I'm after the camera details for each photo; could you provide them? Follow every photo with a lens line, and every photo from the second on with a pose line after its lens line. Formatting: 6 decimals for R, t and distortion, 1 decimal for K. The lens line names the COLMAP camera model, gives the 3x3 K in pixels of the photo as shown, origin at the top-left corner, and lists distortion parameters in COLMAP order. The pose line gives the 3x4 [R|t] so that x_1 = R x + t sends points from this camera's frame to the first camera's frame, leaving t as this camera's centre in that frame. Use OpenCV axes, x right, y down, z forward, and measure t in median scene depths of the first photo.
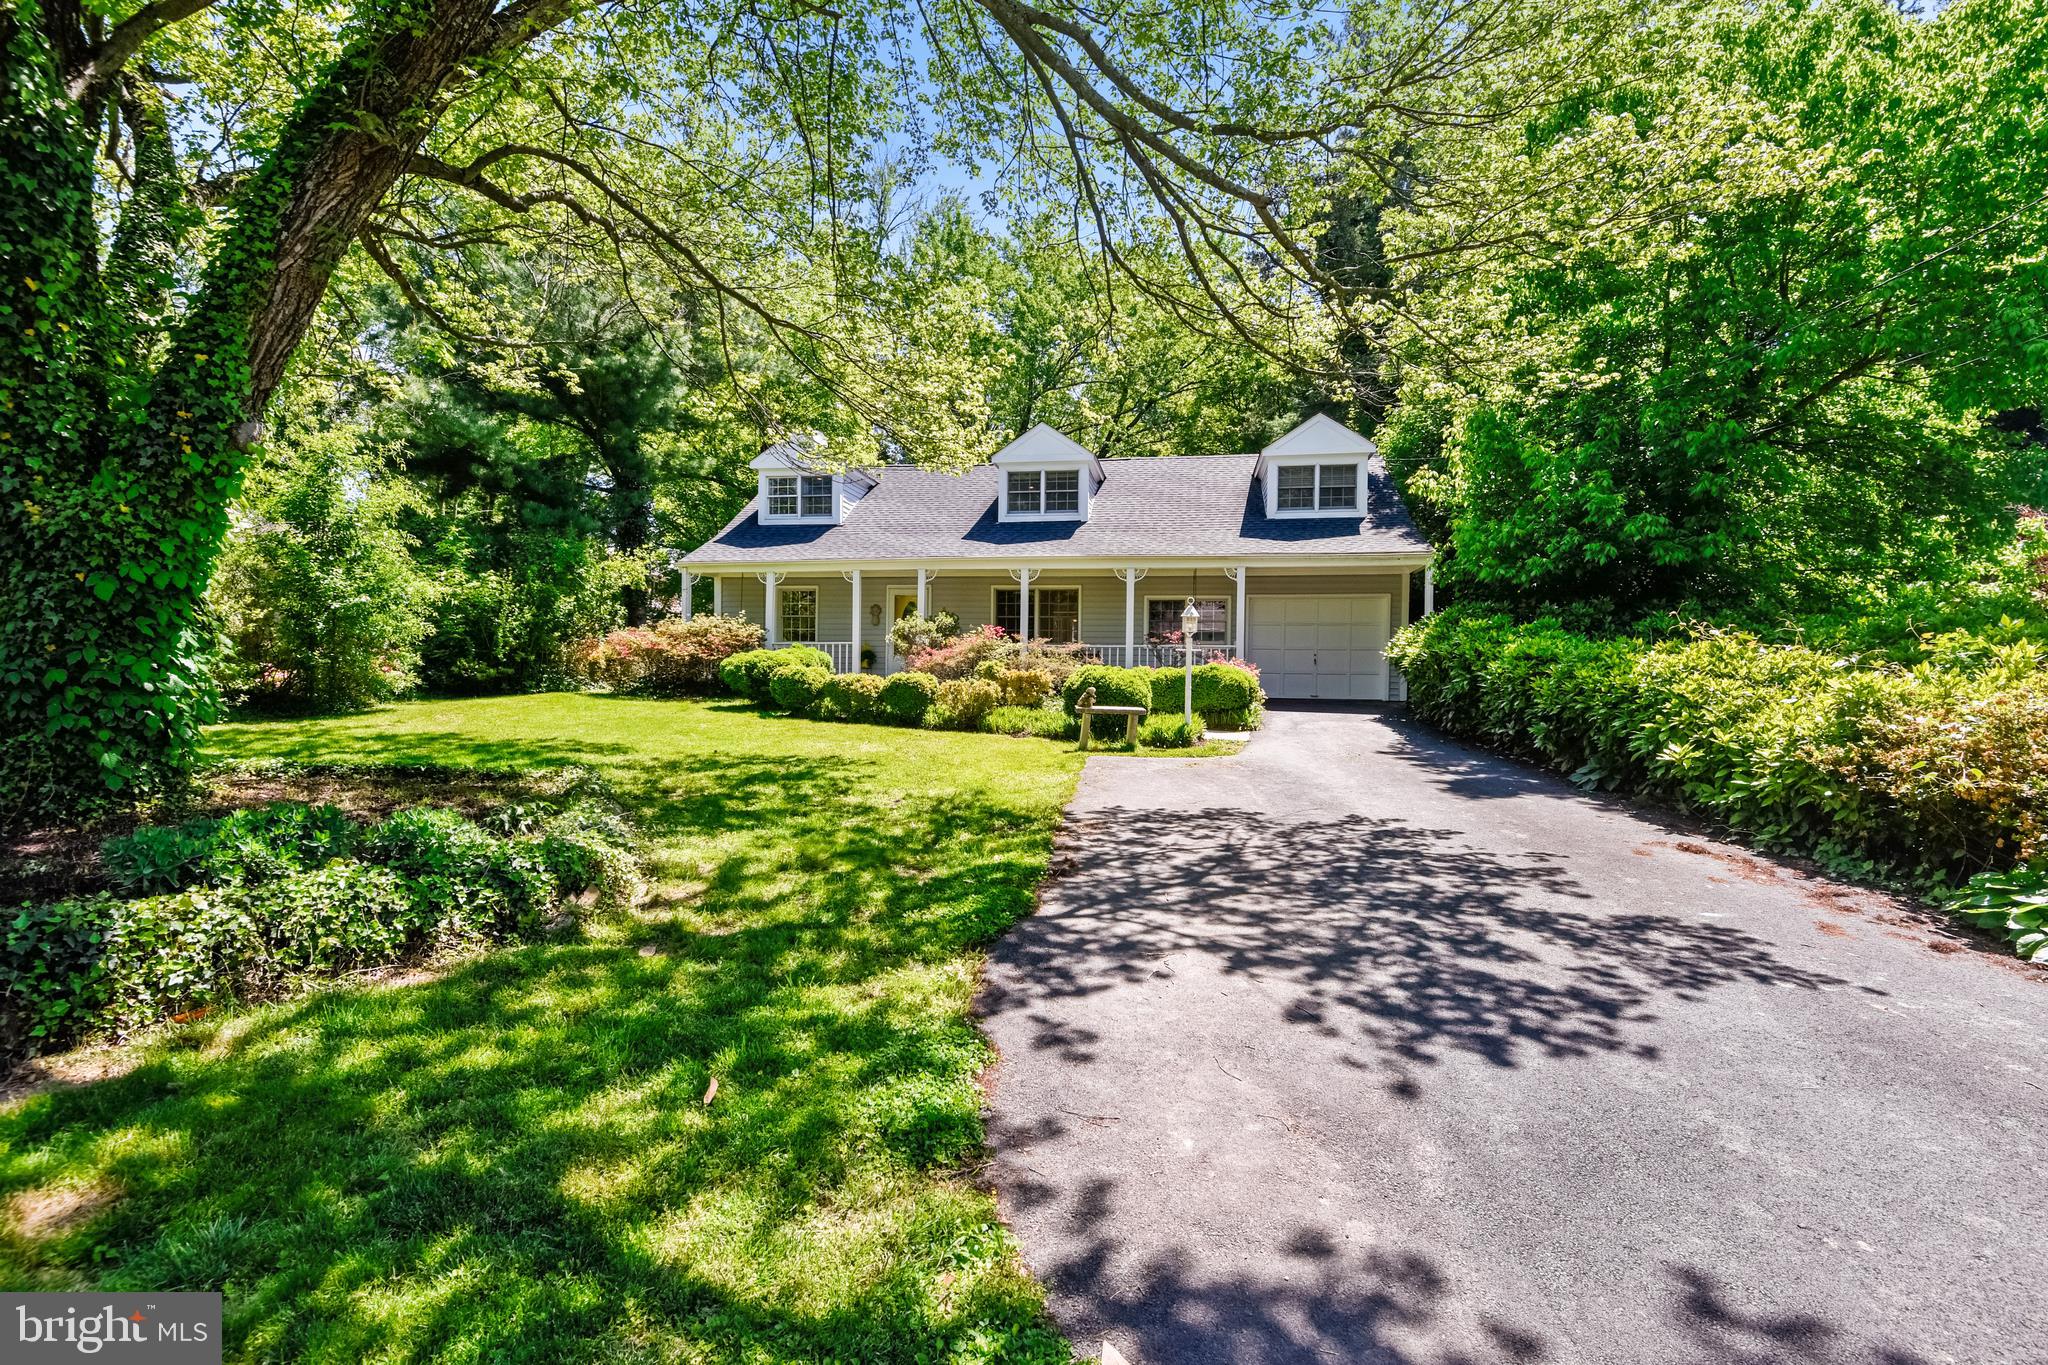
lens RADIAL K [[895.4, 0, 1024.0], [0, 895.4, 682.5], [0, 0, 1]] dist [-0.017541, -0.000772]
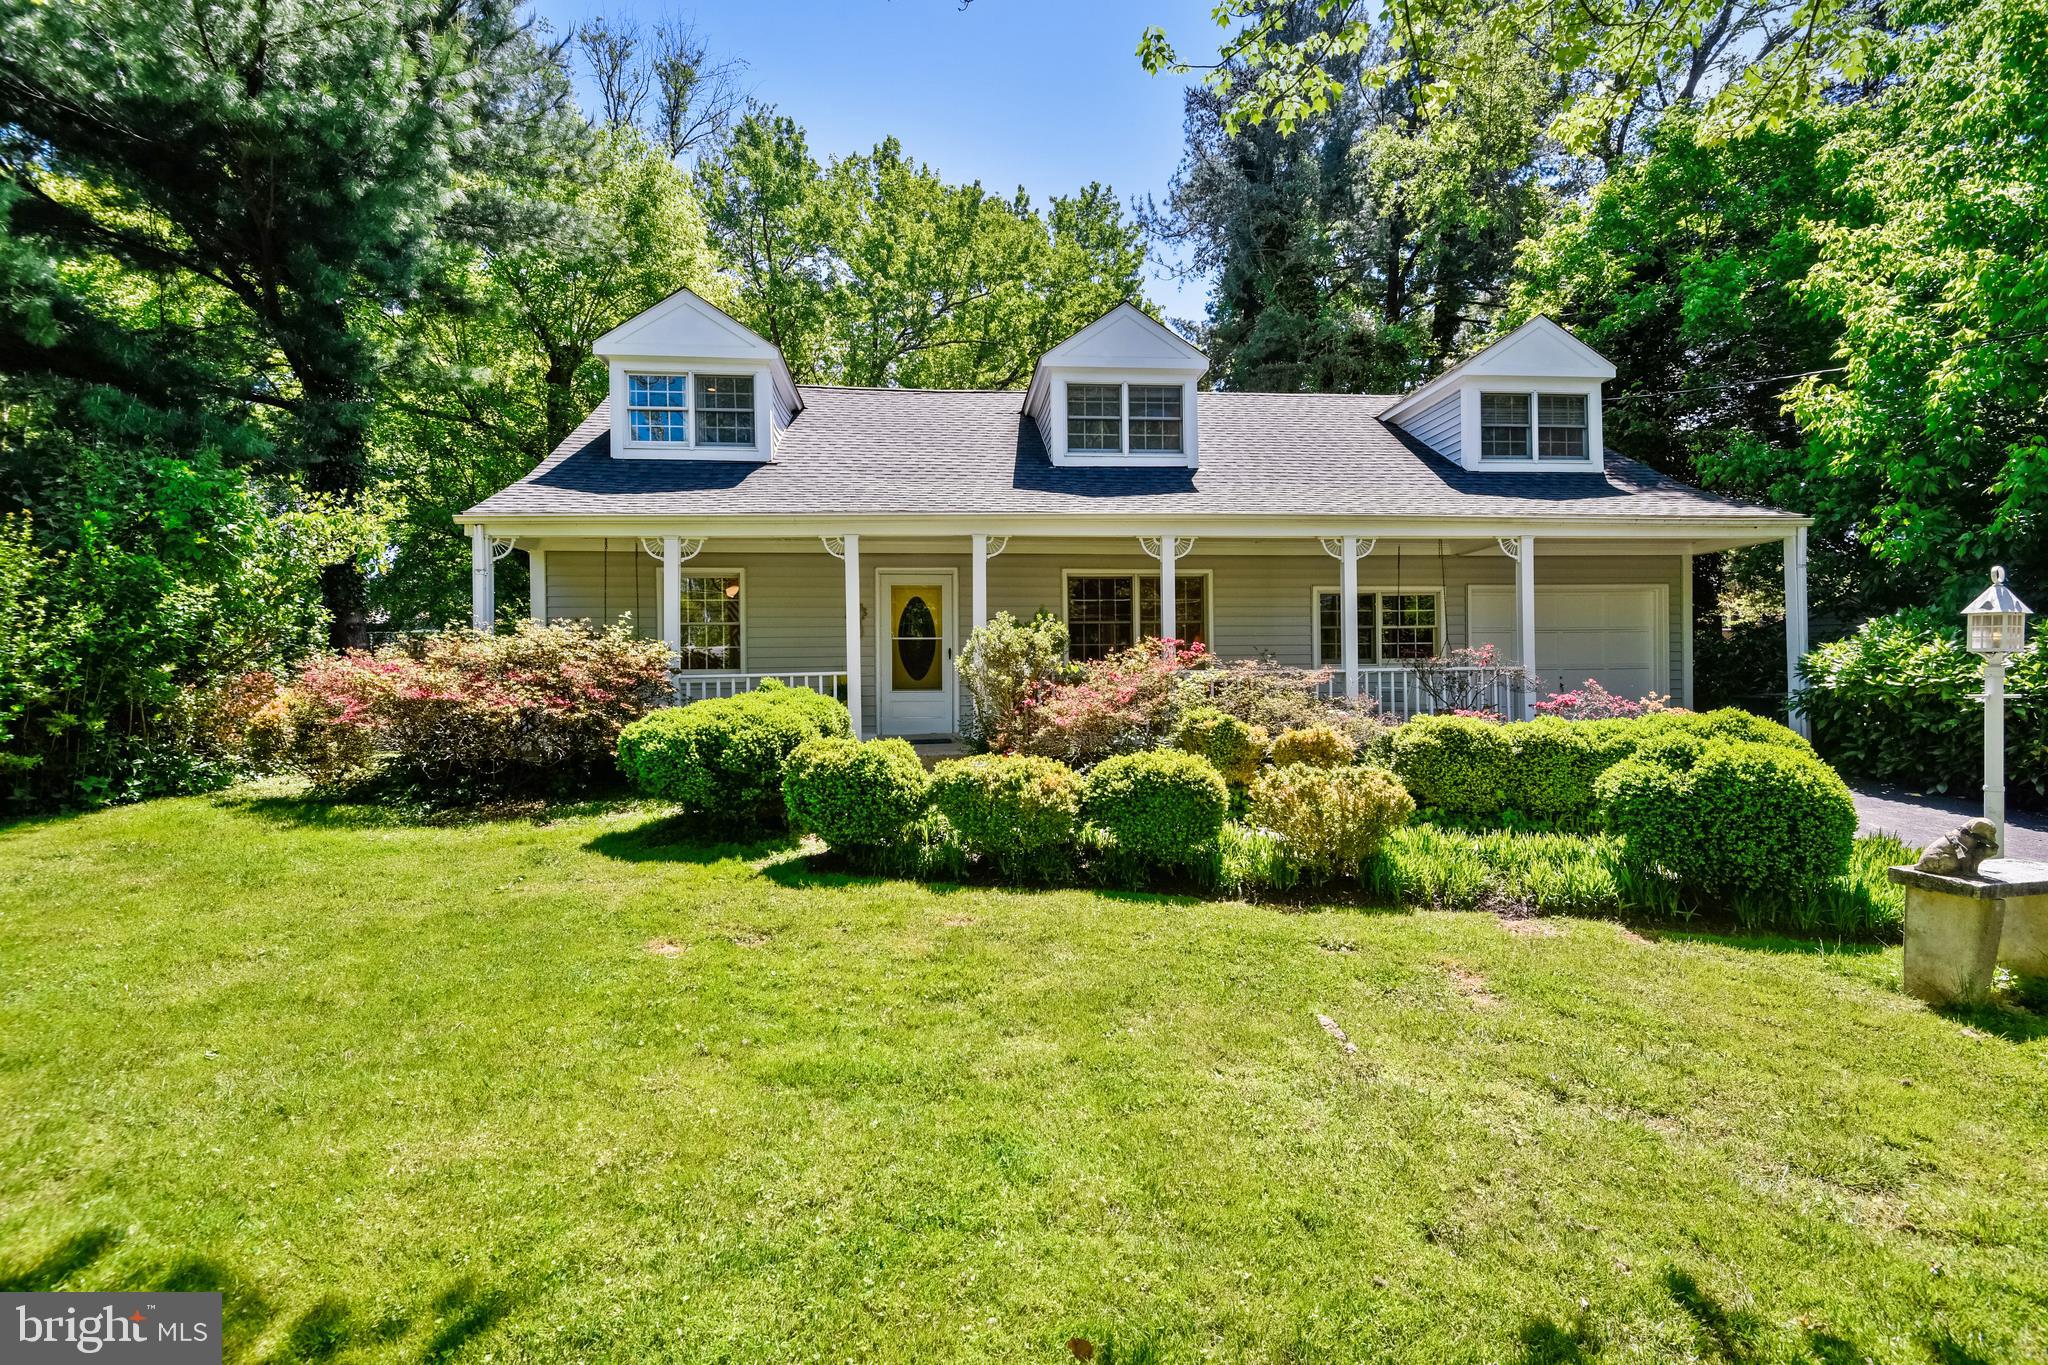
lens RADIAL K [[895.4, 0, 1024.0], [0, 895.4, 682.5], [0, 0, 1]] dist [-0.017541, -0.000772]
pose [[0.965148, -0.023897, 0.260613, -0.217990], [0.026716, 0.999617, -0.007279, -0.031084], [-0.260339, 0.013988, 0.965416, 0.448558]]
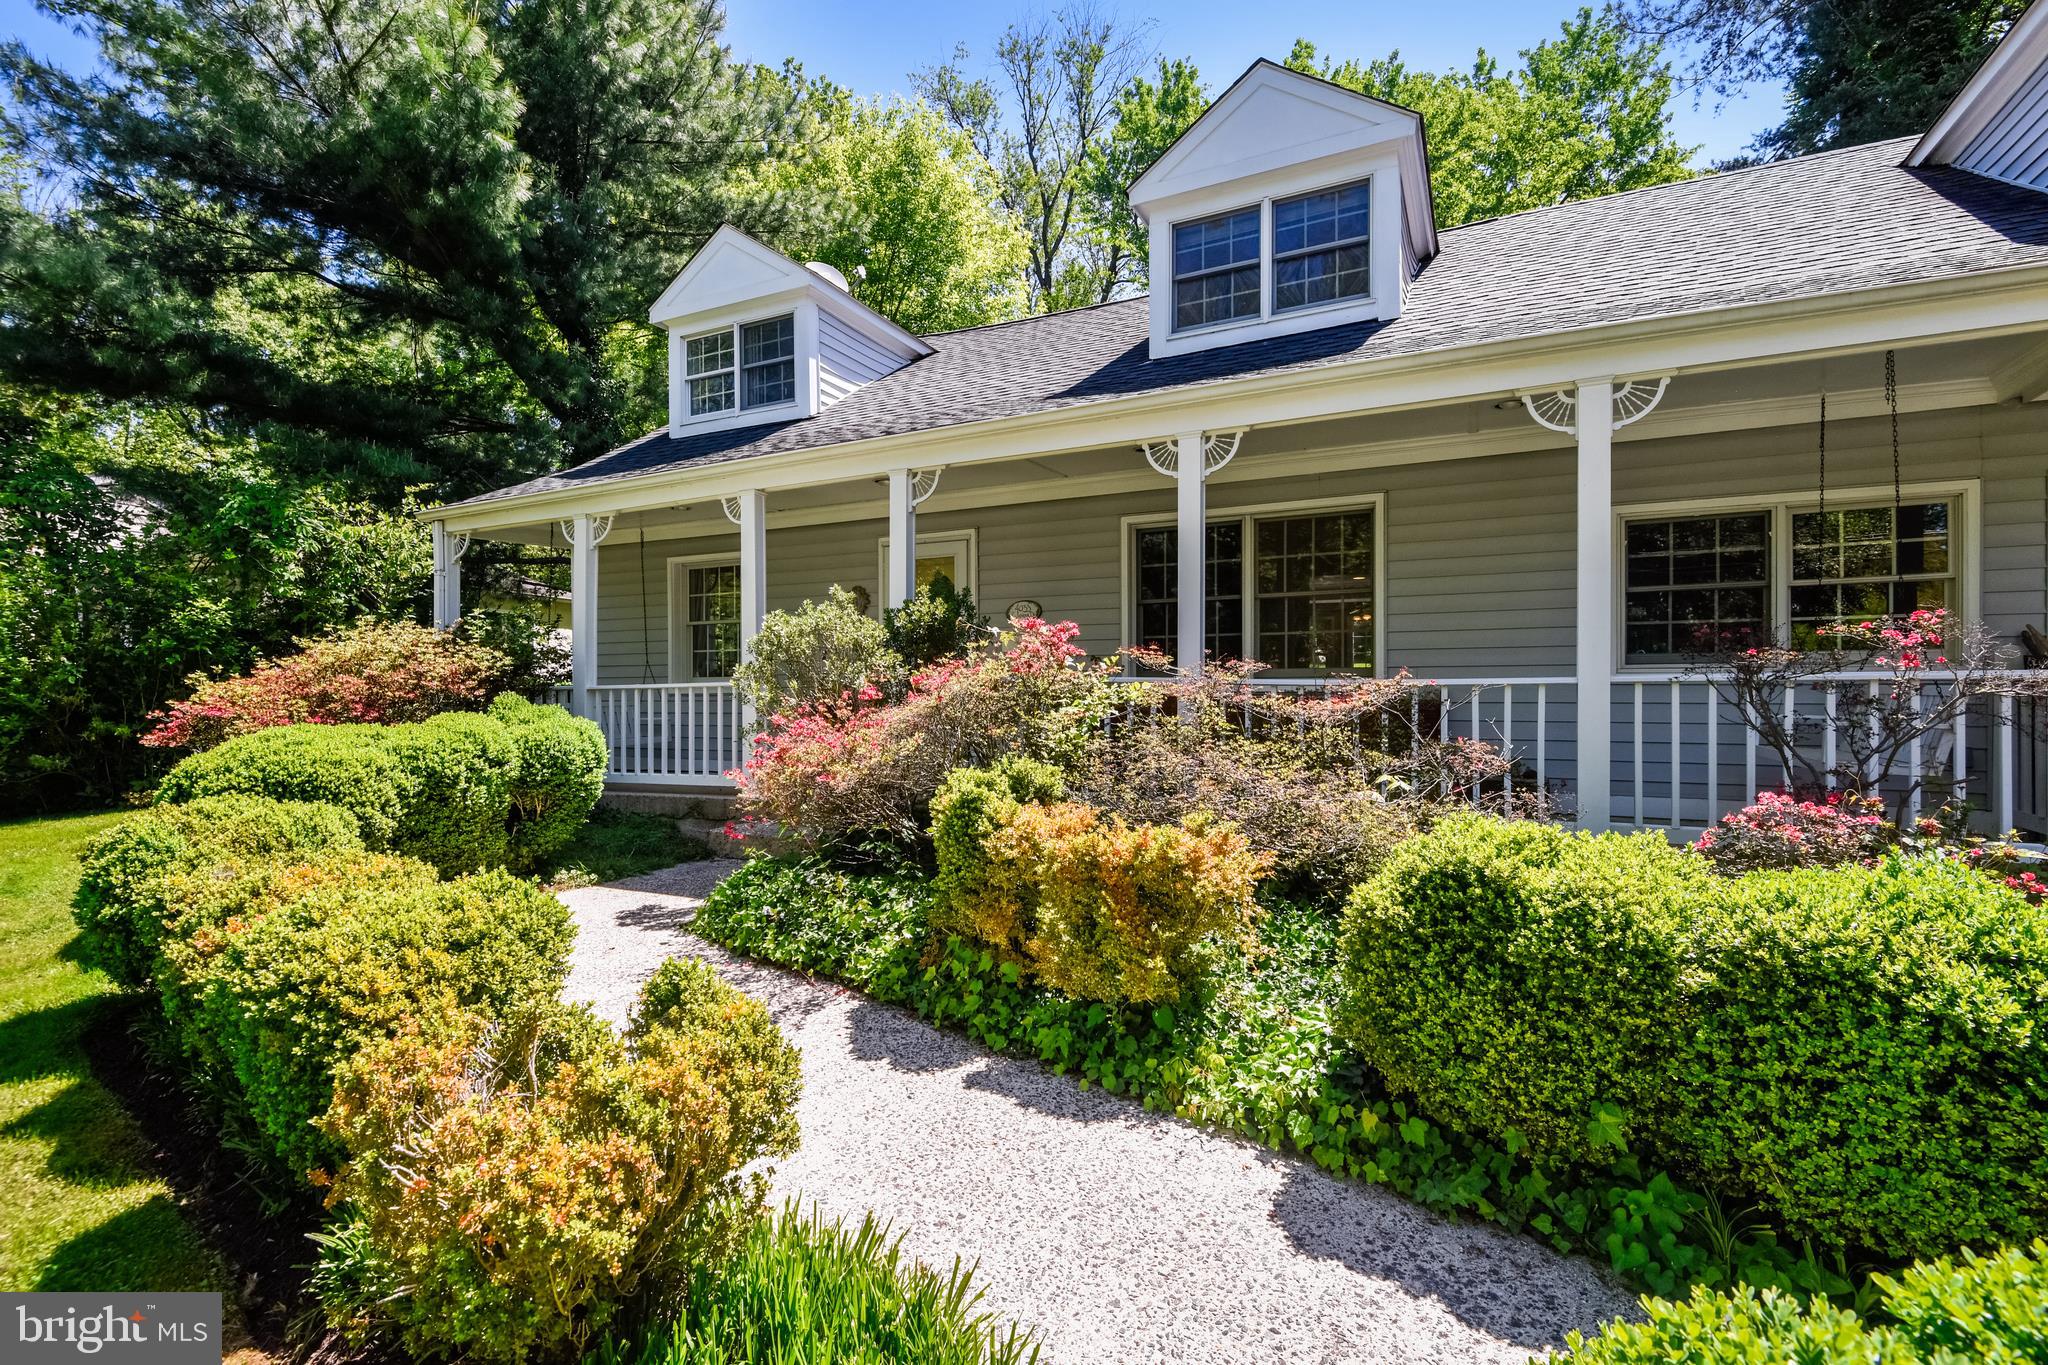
lens RADIAL K [[929.4, 0, 997.2], [0, 929.4, 701.2], [0, 0, 1]] dist [-0.025440, -0.000870]
pose [[0.950048, -0.008090, -0.311998, 0.034202], [0.006759, 0.999963, -0.005348, -0.031349], [0.312030, 0.002972, 0.950068, 0.631785]]
